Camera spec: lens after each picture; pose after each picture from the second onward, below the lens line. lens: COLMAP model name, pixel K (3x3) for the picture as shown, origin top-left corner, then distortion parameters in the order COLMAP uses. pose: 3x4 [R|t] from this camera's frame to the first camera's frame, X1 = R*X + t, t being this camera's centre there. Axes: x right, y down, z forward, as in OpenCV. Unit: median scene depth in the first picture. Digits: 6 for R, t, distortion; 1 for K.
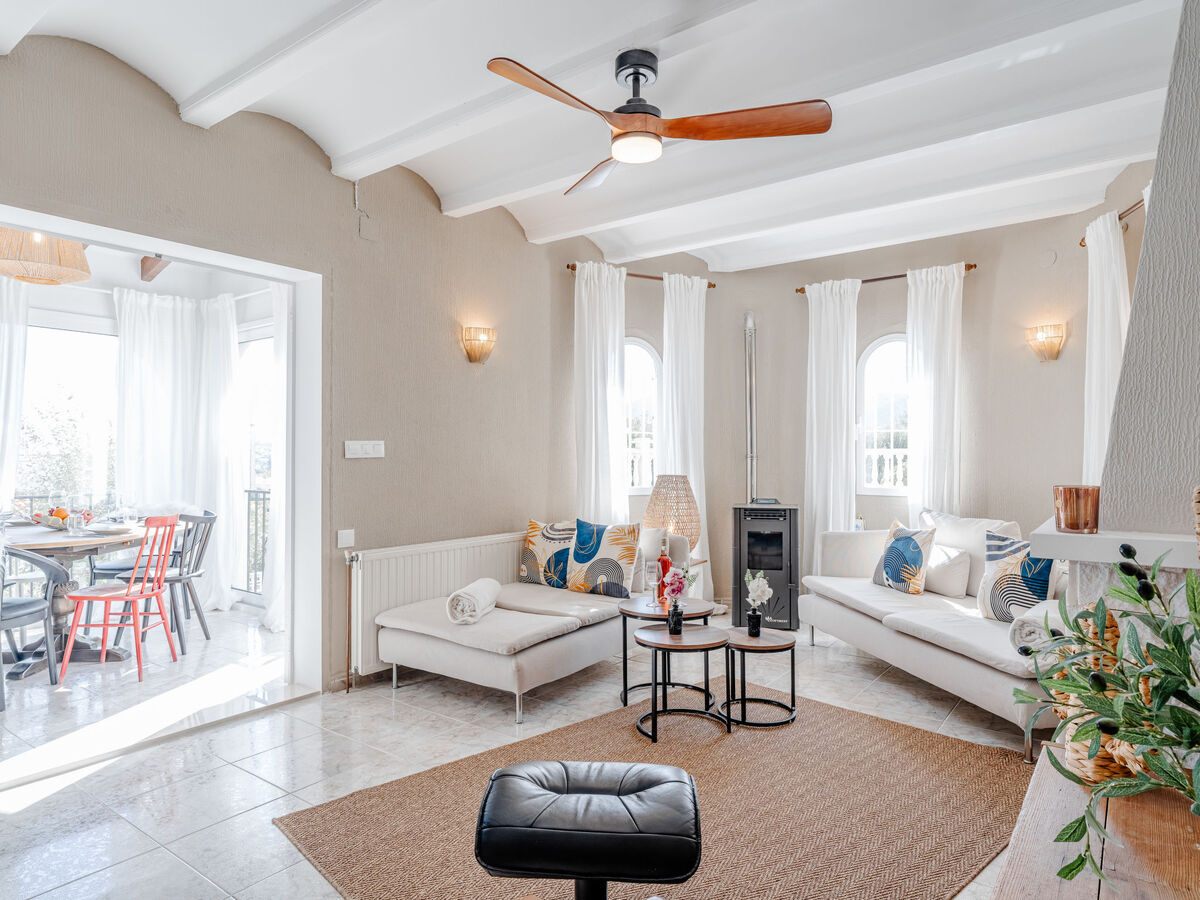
lens RADIAL K [[716.5, 0, 600.0], [0, 716.5, 450.0], [0, 0, 1]] dist [-0.015160, 0.000227]
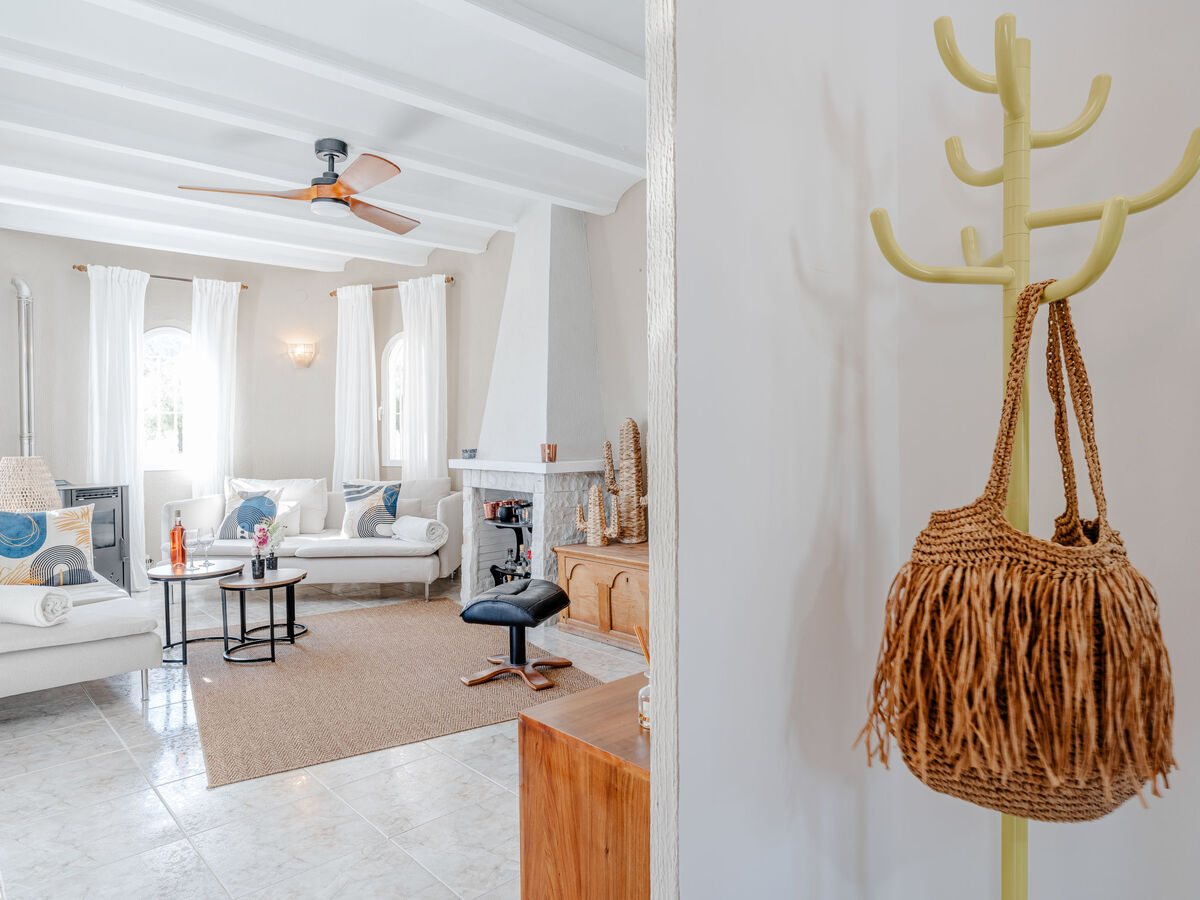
lens RADIAL K [[716.5, 0, 600.0], [0, 716.5, 450.0], [0, 0, 1]] dist [-0.015160, 0.000227]
pose [[0.200176, -0.024690, 0.979449, -0.726910], [-0.002113, 0.999669, 0.025632, 0.002241], [-0.979758, -0.007200, 0.200058, 0.132454]]
